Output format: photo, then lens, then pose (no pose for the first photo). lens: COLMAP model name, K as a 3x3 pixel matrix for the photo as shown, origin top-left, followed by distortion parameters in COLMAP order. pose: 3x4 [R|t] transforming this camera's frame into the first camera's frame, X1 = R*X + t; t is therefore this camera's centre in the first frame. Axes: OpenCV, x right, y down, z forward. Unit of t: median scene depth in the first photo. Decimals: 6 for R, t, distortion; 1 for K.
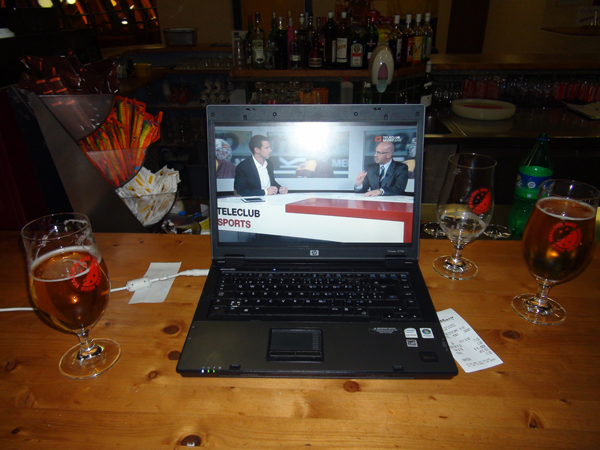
lens RADIAL K [[465.2, 0, 300.0], [0, 465.2, 225.0], [0, 0, 1]] dist [0.002879, -0.003319]
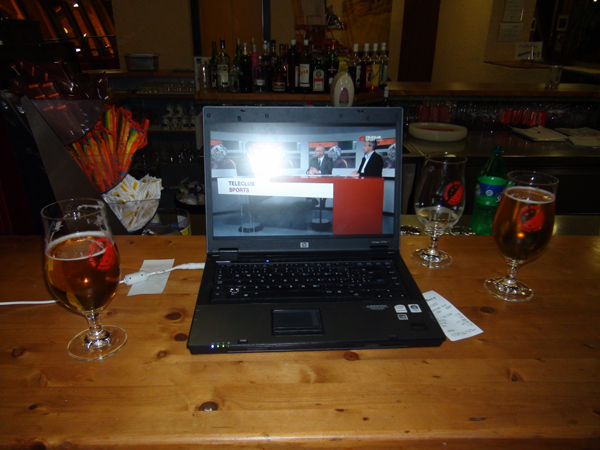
lens RADIAL K [[465.2, 0, 300.0], [0, 465.2, 225.0], [0, 0, 1]] dist [0.002879, -0.003319]
pose [[0.995660, -0.013440, 0.092085, -0.072591], [0.018911, 0.998091, -0.058794, 0.072299], [-0.091119, 0.060280, 0.994014, -0.059773]]
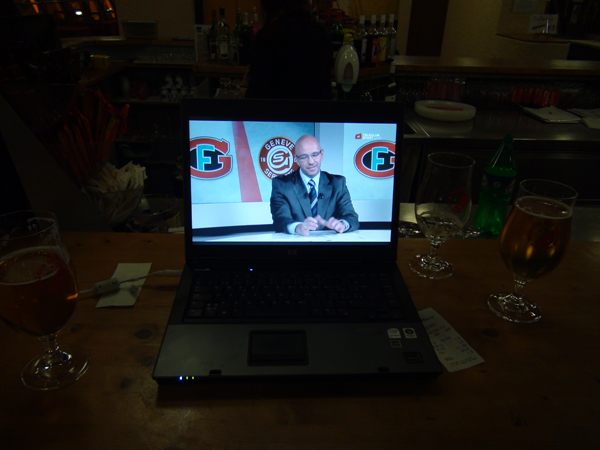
lens RADIAL K [[465.2, 0, 300.0], [0, 465.2, 225.0], [0, 0, 1]] dist [0.002879, -0.003319]
pose [[0.996435, 0.001269, 0.084360, -0.033323], [-0.001511, 0.999995, 0.002800, -0.000016], [-0.084356, -0.002917, 0.996431, 0.026283]]
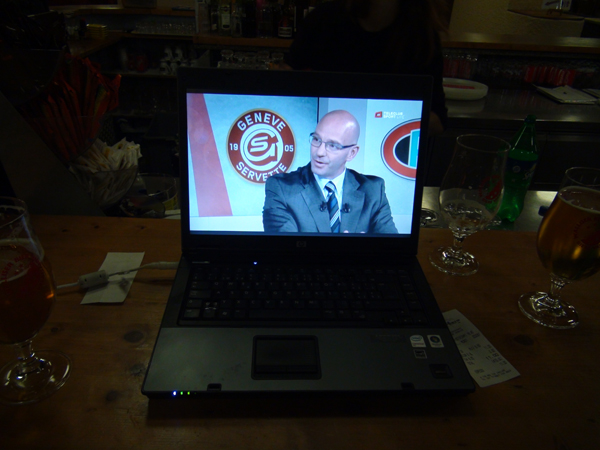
lens RADIAL K [[465.2, 0, 300.0], [0, 465.2, 225.0], [0, 0, 1]] dist [0.002879, -0.003319]
pose [[0.996302, 0.013317, 0.084886, -0.043456], [-0.017629, 0.998581, 0.050247, -0.018505], [-0.084096, -0.051557, 0.995123, 0.125796]]
